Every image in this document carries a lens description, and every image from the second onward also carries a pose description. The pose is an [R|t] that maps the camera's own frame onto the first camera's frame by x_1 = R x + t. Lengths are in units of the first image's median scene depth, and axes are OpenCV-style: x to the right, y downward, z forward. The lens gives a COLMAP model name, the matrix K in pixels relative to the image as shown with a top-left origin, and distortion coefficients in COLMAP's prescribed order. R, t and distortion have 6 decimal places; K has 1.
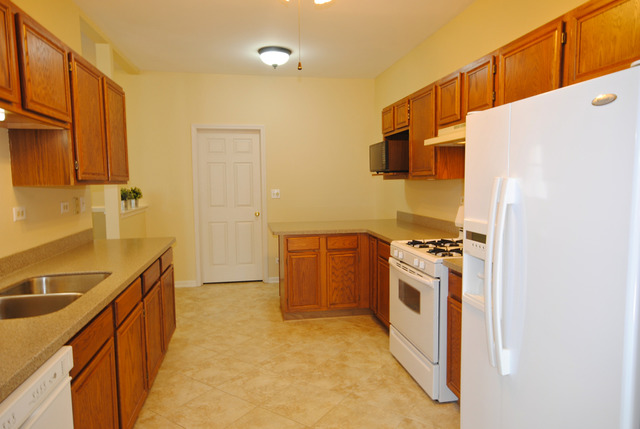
lens RADIAL K [[390.4, 0, 320.0], [0, 390.4, 214.2], [0, 0, 1]] dist [-0.005228, 0.000063]
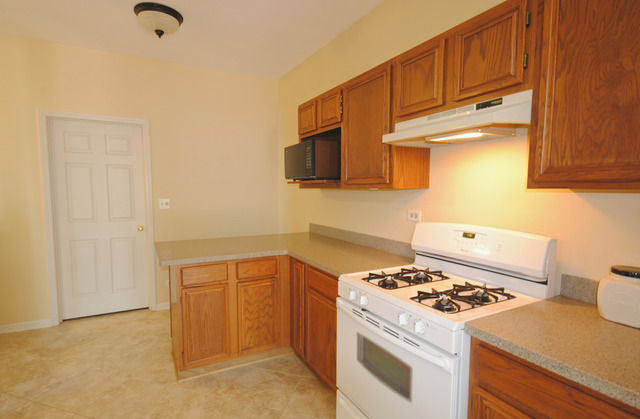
lens RADIAL K [[328.0, 0, 310.8], [0, 328.0, 217.1], [0, 0, 1]] dist [0.004575, 0.002495]
pose [[0.955074, -0.013366, 0.296067, -0.033892], [0.013480, 0.999908, 0.001653, -0.030315], [-0.296062, 0.002412, 0.955166, 0.346811]]
